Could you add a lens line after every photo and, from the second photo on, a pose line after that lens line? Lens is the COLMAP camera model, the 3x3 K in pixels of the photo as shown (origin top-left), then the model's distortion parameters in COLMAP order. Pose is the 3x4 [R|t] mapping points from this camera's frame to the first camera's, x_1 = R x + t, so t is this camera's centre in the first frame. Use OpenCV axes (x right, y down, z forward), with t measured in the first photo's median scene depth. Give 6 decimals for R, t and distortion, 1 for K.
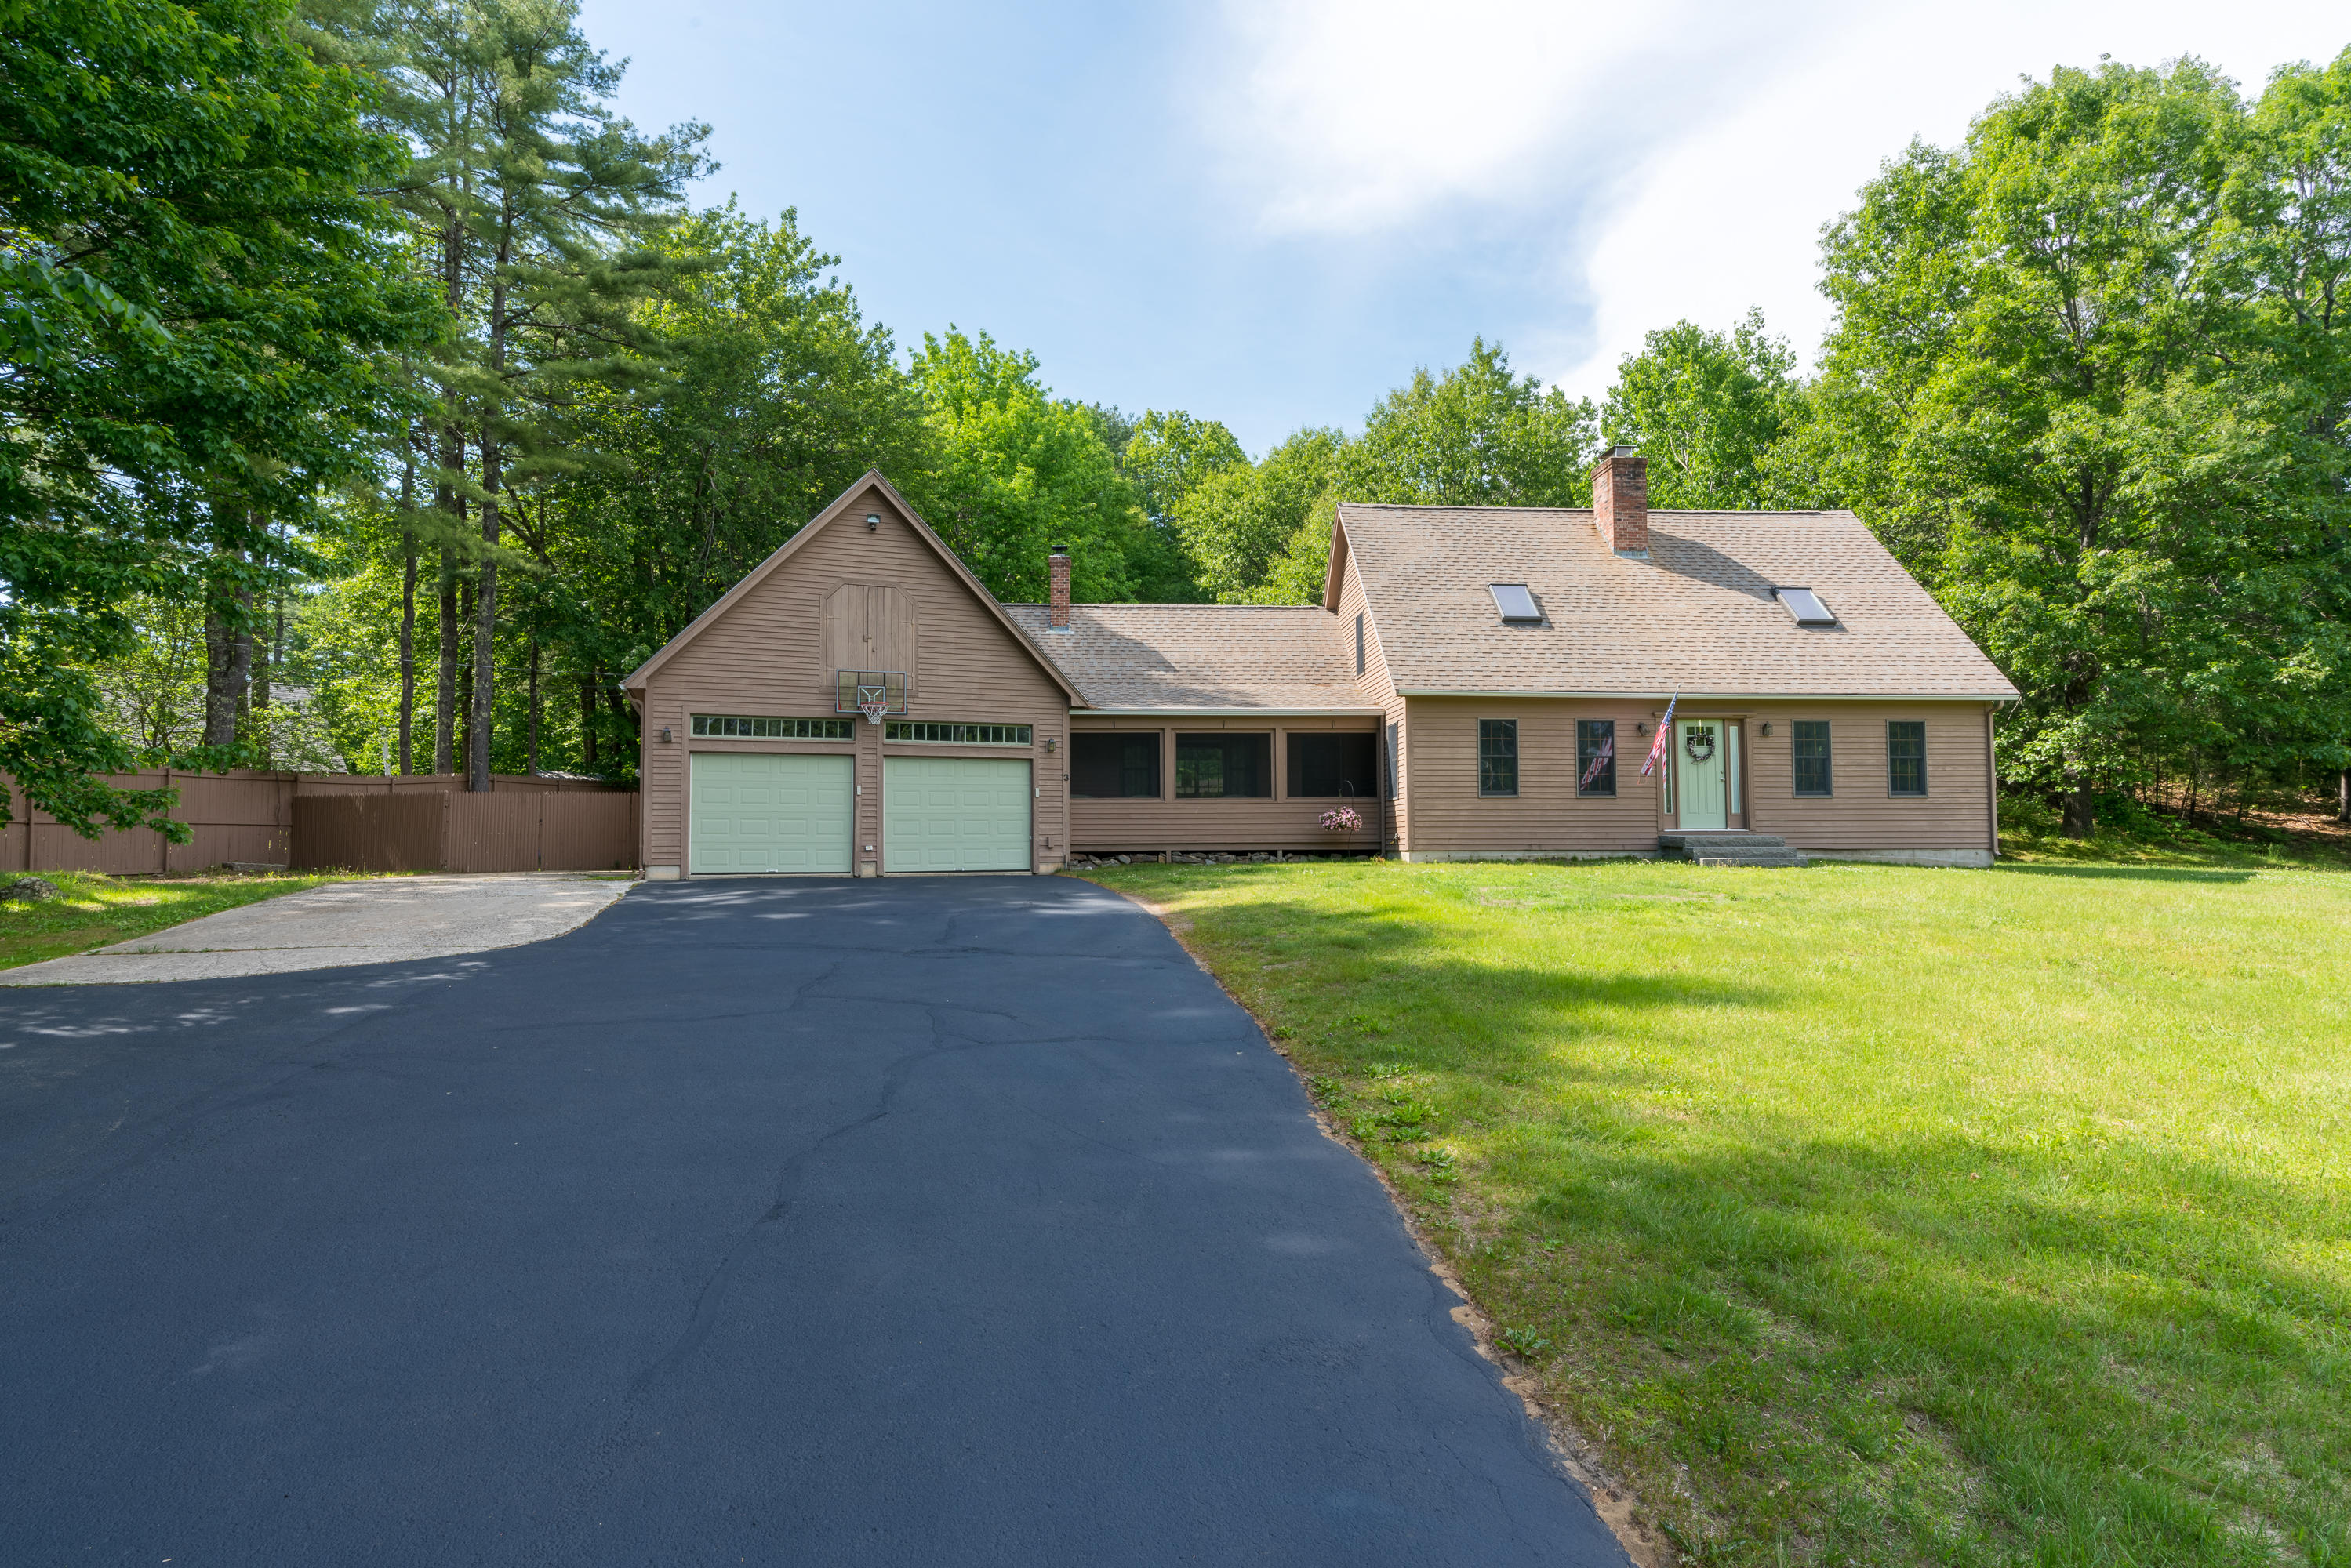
lens RADIAL K [[1172.7, 0, 1168.2], [0, 1172.7, 786.6], [0, 0, 1]] dist [-0.006925, -0.000792]
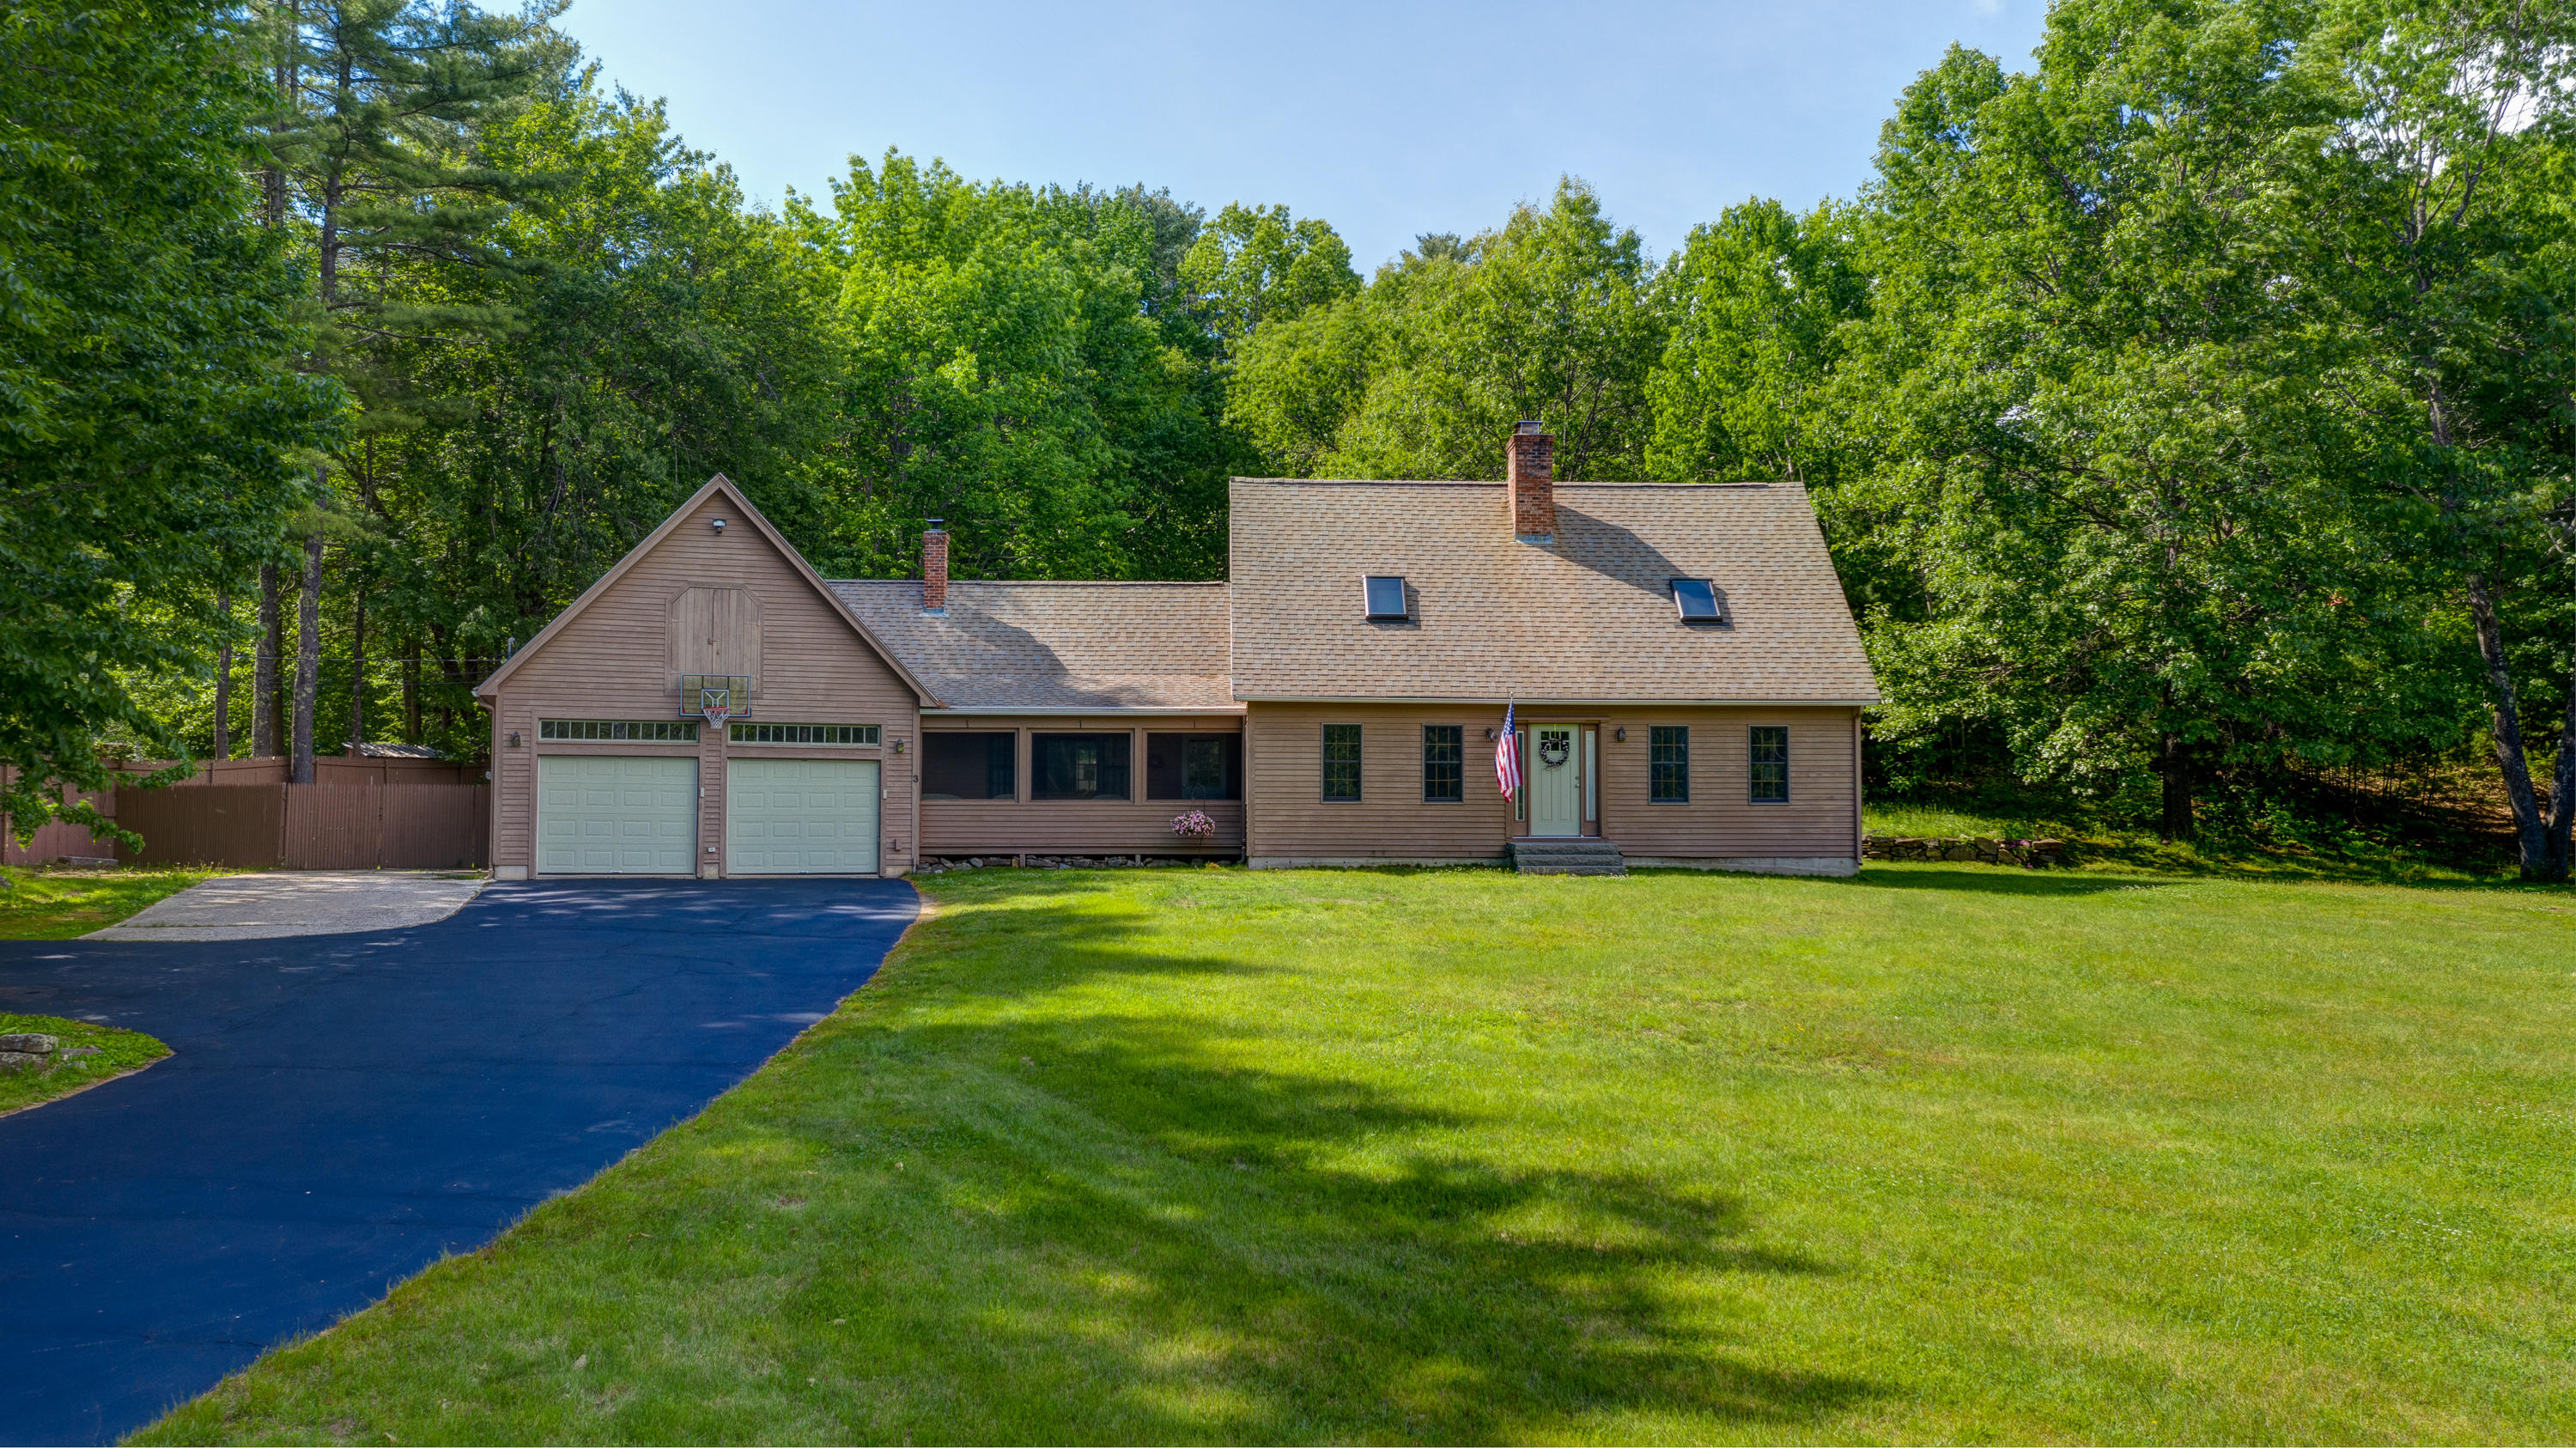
lens RADIAL K [[2007.4, 0, 1290.1], [0, 2007.4, 712.2], [0, 0, 1]] dist [-0.030290, 0.002662]
pose [[0.999634, 0.004952, -0.026589, 0.274241], [-0.005201, 0.999943, -0.009314, -0.049971], [0.026542, 0.009449, 0.999603, -0.677284]]
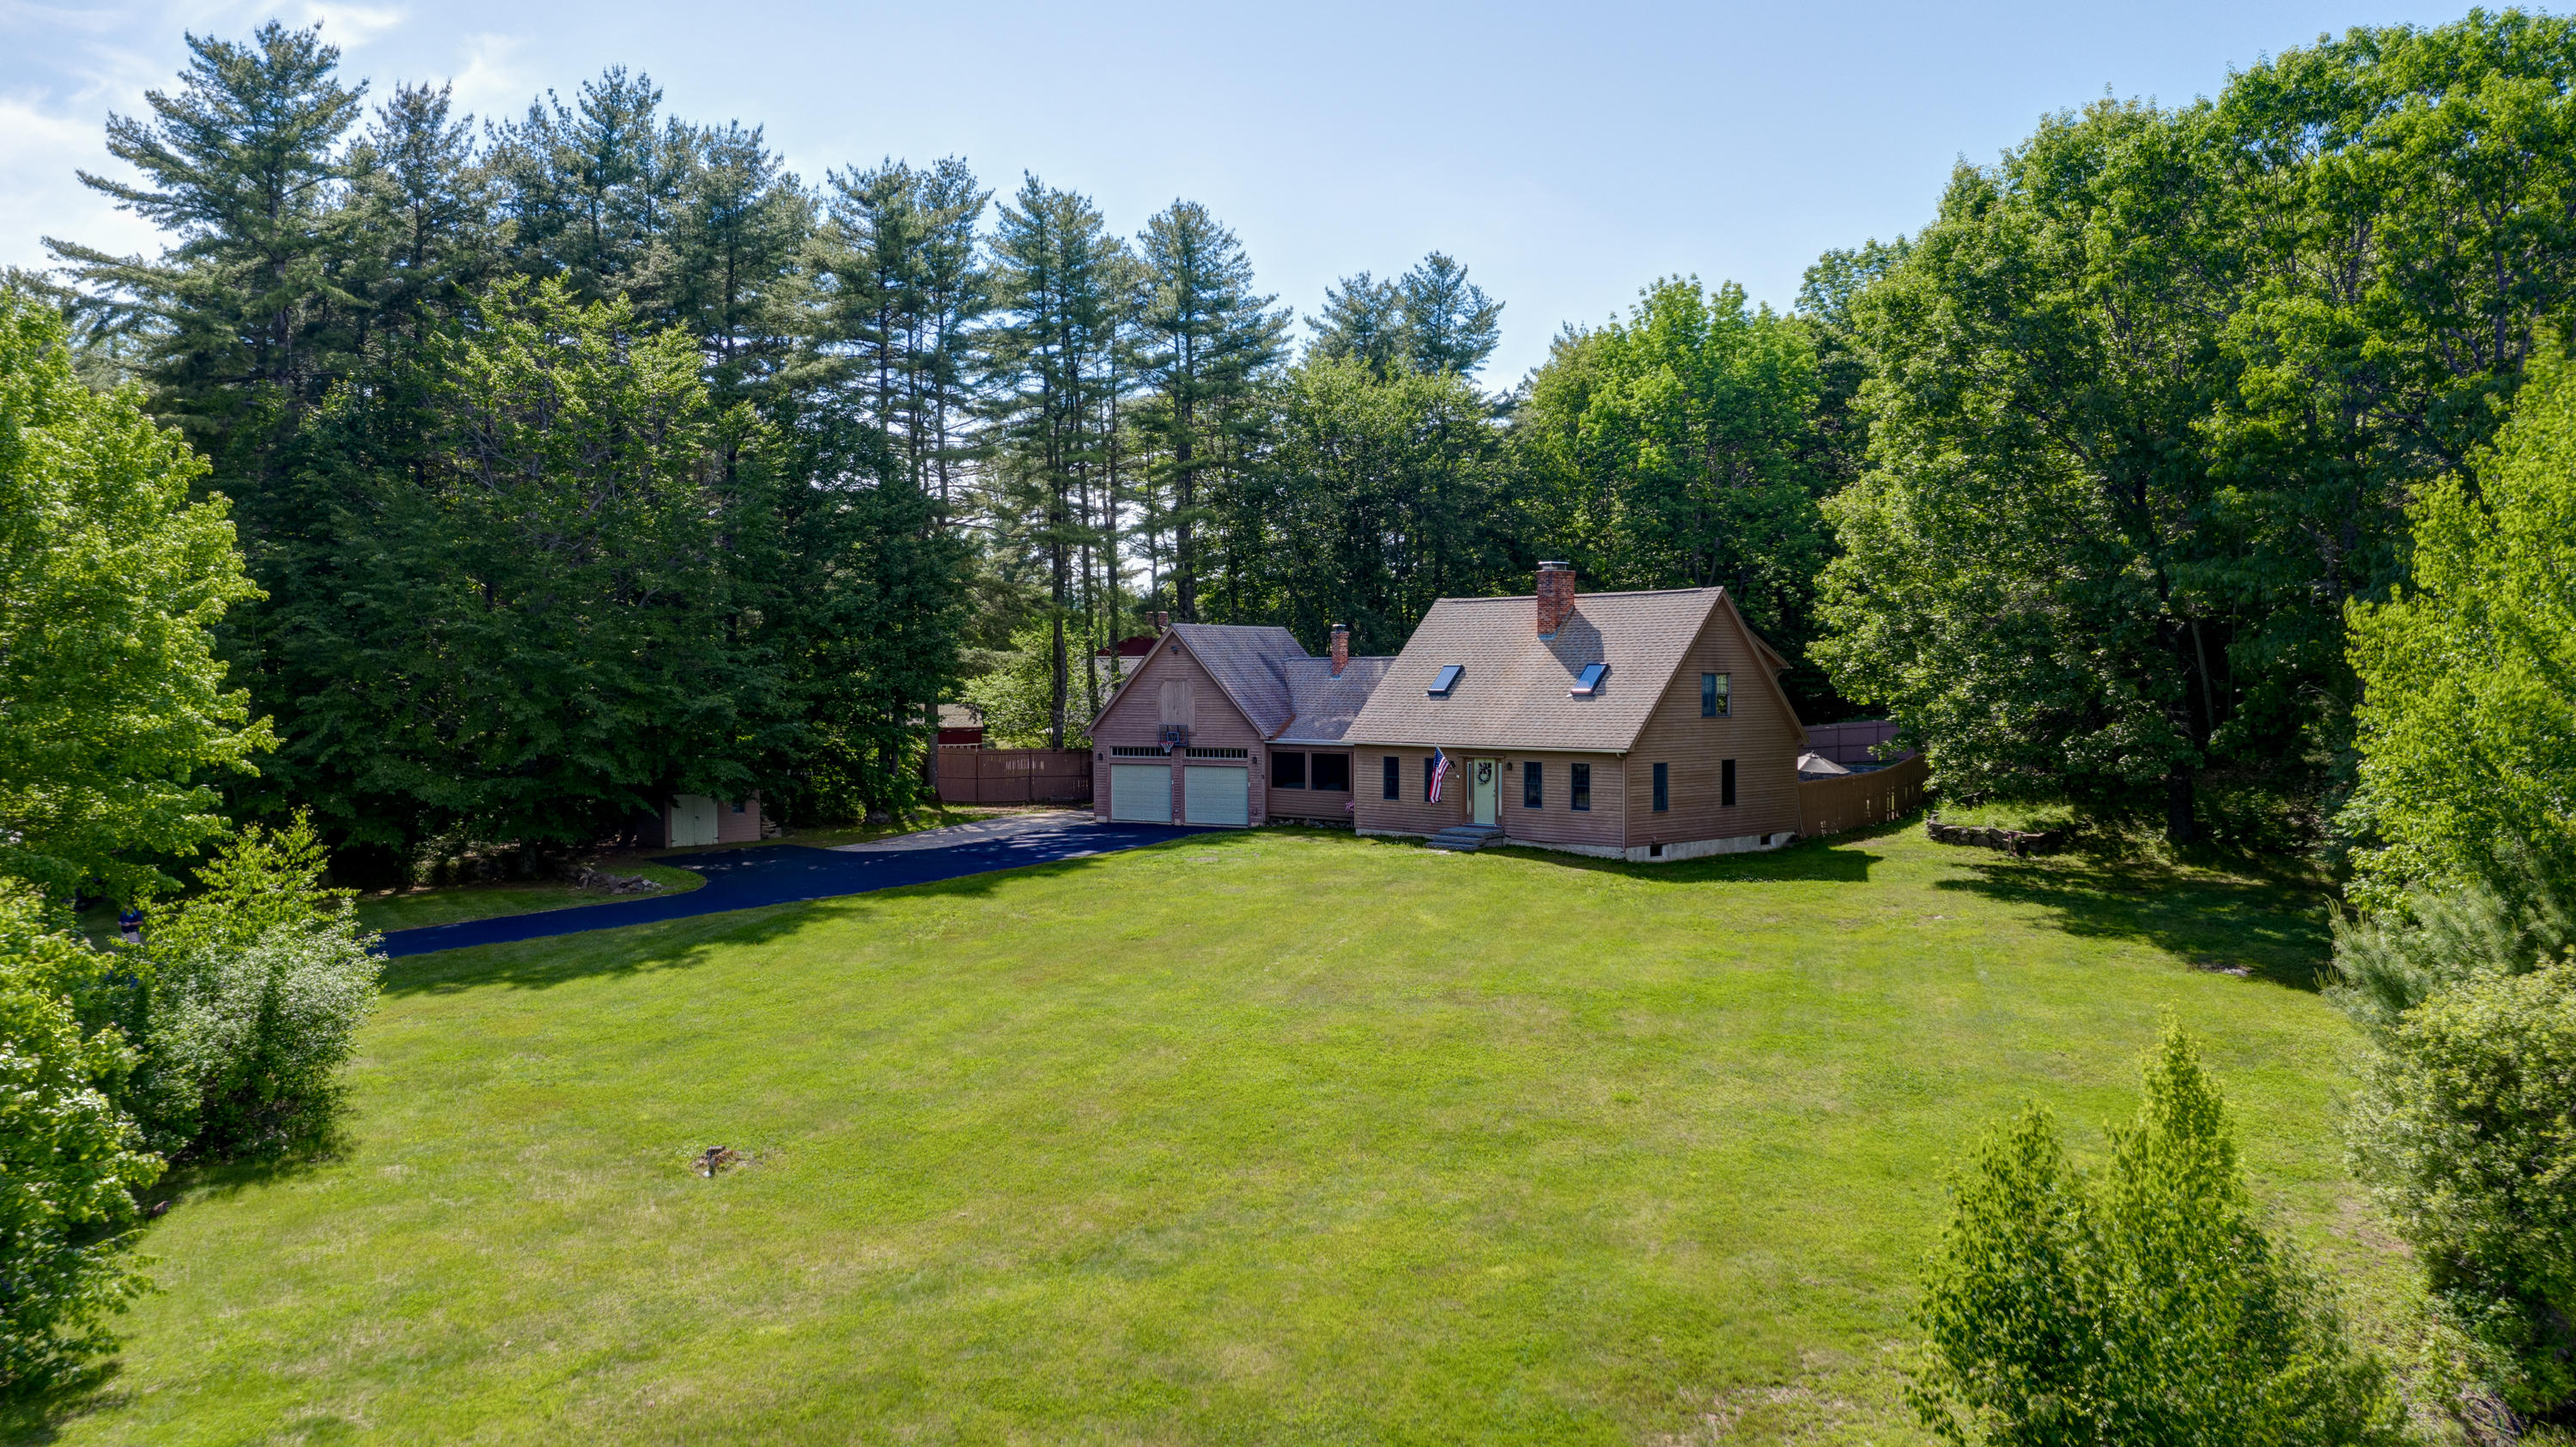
lens RADIAL K [[2007.3, 0, 1299.3], [0, 2007.3, 722.8], [0, 0, 1]] dist [-0.030290, 0.002662]
pose [[0.631520, 0.019072, -0.775125, 2.453278], [0.034759, 0.997996, 0.052876, -0.263518], [0.774580, -0.060334, 0.629591, -0.969384]]
